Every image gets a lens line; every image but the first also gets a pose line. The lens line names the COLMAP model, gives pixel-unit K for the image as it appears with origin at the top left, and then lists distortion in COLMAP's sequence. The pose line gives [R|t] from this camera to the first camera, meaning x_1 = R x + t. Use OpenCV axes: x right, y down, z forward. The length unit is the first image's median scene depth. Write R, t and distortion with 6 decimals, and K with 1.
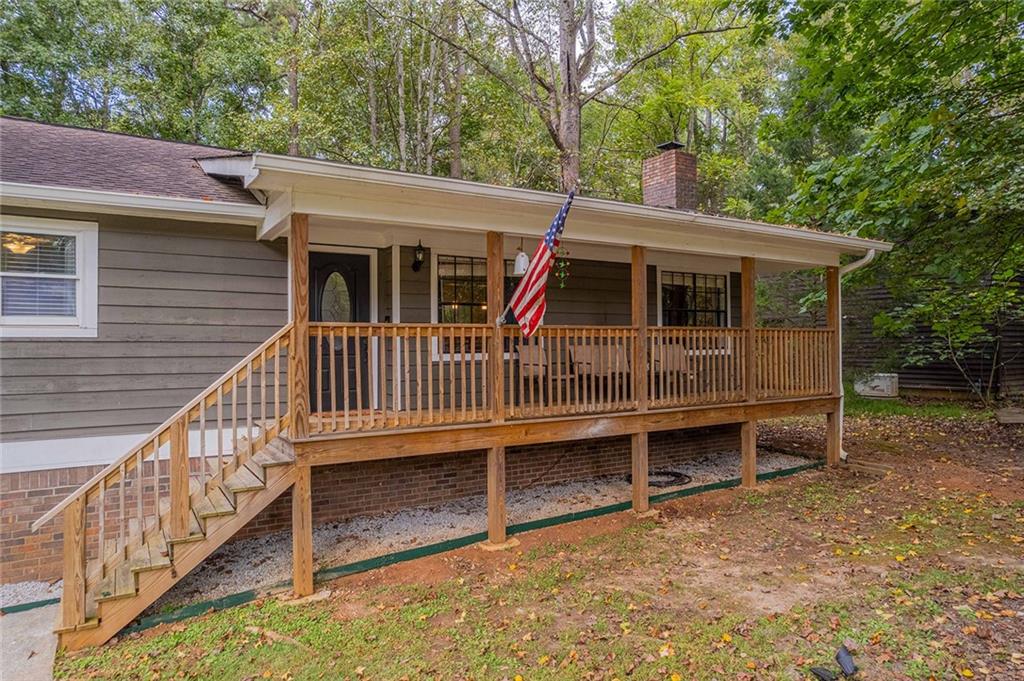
lens RADIAL K [[658.2, 0, 512.0], [0, 658.2, 340.5], [0, 0, 1]] dist [-0.045486, 0.000772]
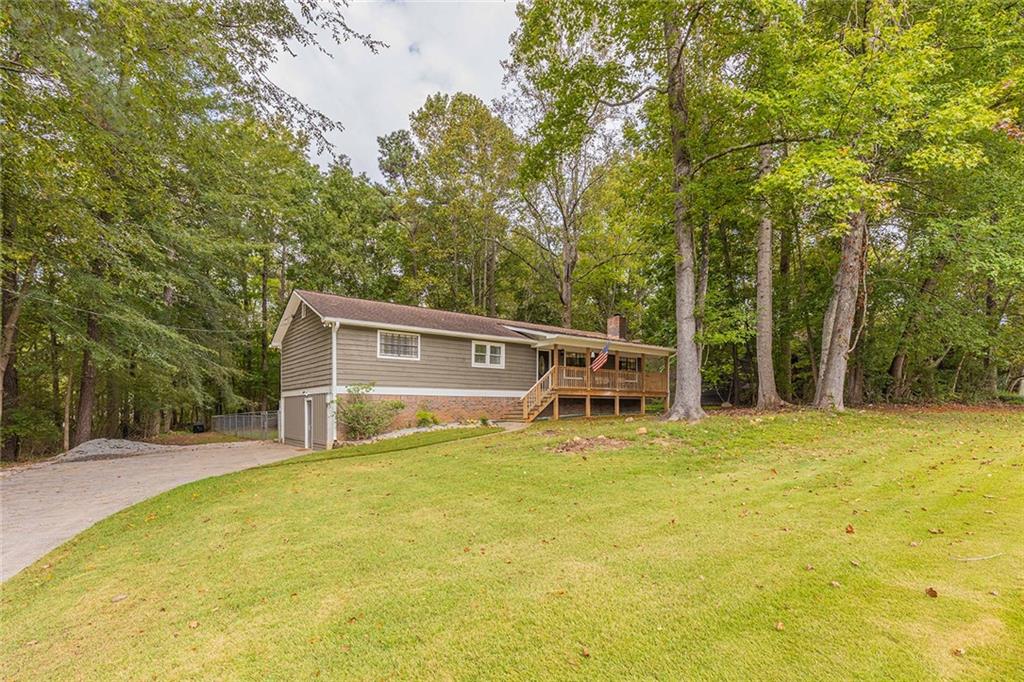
lens RADIAL K [[490.7, 0, 523.0], [0, 490.7, 404.9], [0, 0, 1]] dist [0.001831, 0.000229]
pose [[0.993403, 0.008564, 0.114356, -0.704438], [-0.007827, 0.999946, -0.006892, 0.210363], [-0.114409, 0.005951, 0.993416, -1.884159]]
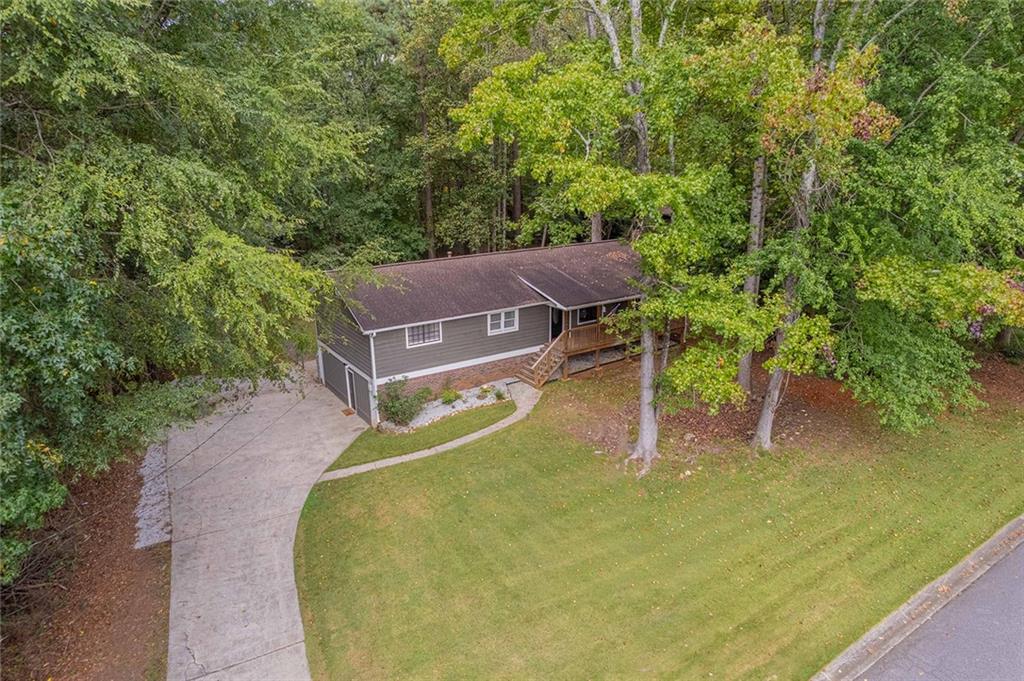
lens RADIAL K [[658.2, 0, 512.0], [0, 658.2, 340.5], [0, 0, 1]] dist [-0.045486, 0.000772]
pose [[0.999524, -0.011703, 0.028556, -0.648443], [0.003070, 0.958426, 0.285325, -1.061398], [-0.030708, -0.285102, 0.958005, -2.950006]]
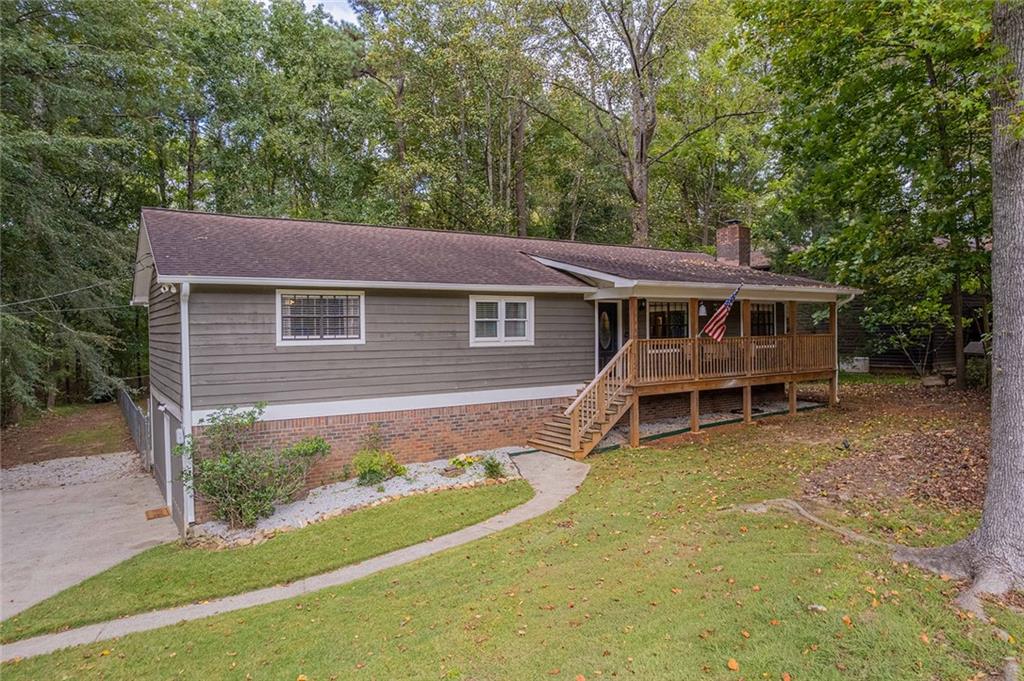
lens RADIAL K [[658.2, 0, 512.0], [0, 658.2, 340.5], [0, 0, 1]] dist [-0.045486, 0.000772]
pose [[0.999637, -0.006088, 0.026234, -0.611269], [0.005483, 0.999719, 0.023070, -0.061157], [-0.026367, -0.022918, 0.999390, -1.086553]]
